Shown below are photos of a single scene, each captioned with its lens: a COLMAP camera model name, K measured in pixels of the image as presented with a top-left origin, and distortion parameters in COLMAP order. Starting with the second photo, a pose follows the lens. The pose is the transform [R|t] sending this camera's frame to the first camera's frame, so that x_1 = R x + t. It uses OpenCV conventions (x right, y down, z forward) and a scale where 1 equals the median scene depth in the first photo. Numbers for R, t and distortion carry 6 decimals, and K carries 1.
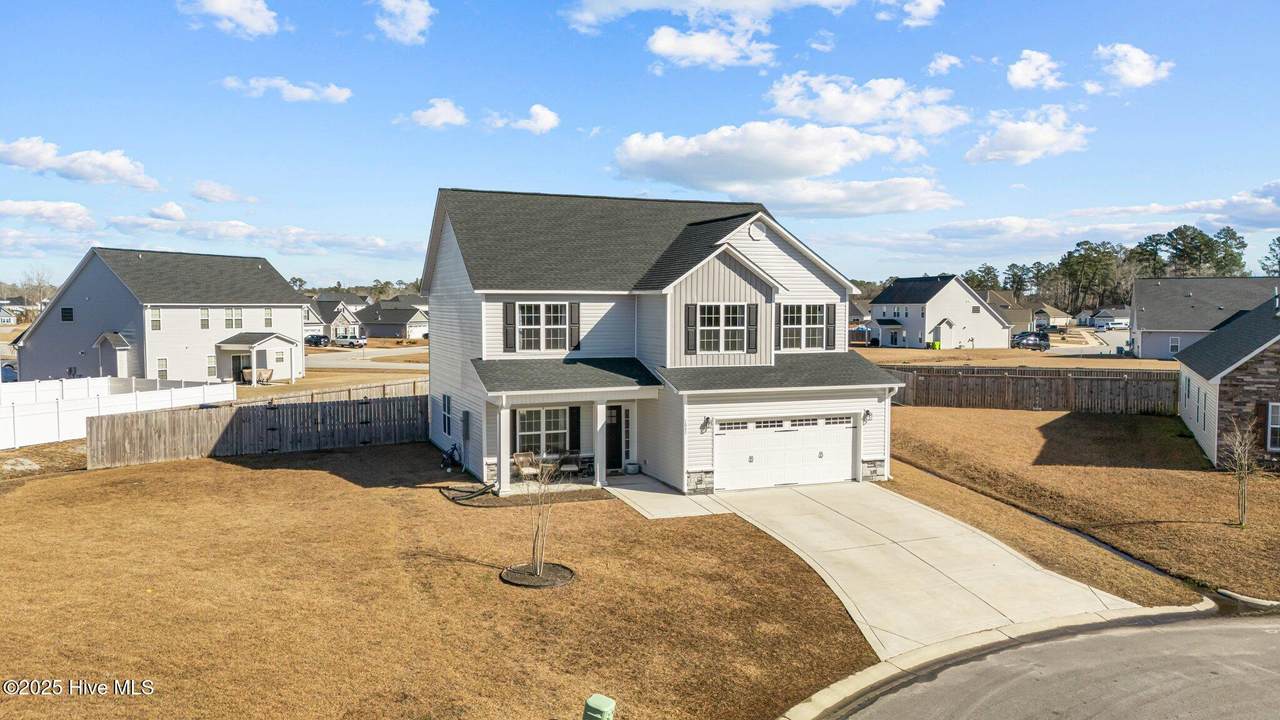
lens RADIAL K [[976.5, 0, 640.0], [0, 976.5, 360.0], [0, 0, 1]] dist [0.066975, -0.051497]
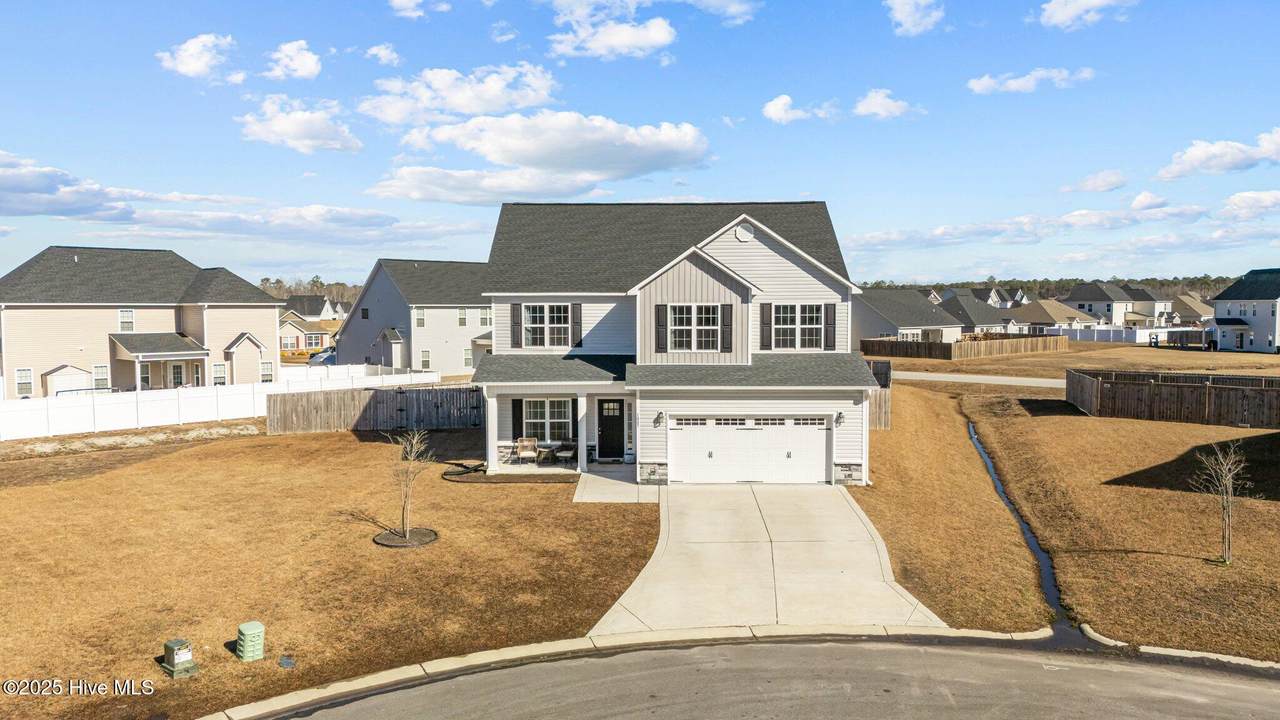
lens RADIAL K [[976.5, 0, 640.0], [0, 976.5, 360.0], [0, 0, 1]] dist [0.066975, -0.051497]
pose [[0.920889, 0.018912, -0.389366, 0.432669], [-0.018204, 0.999819, 0.005509, -0.002933], [0.389400, 0.002014, 0.921067, 0.019248]]
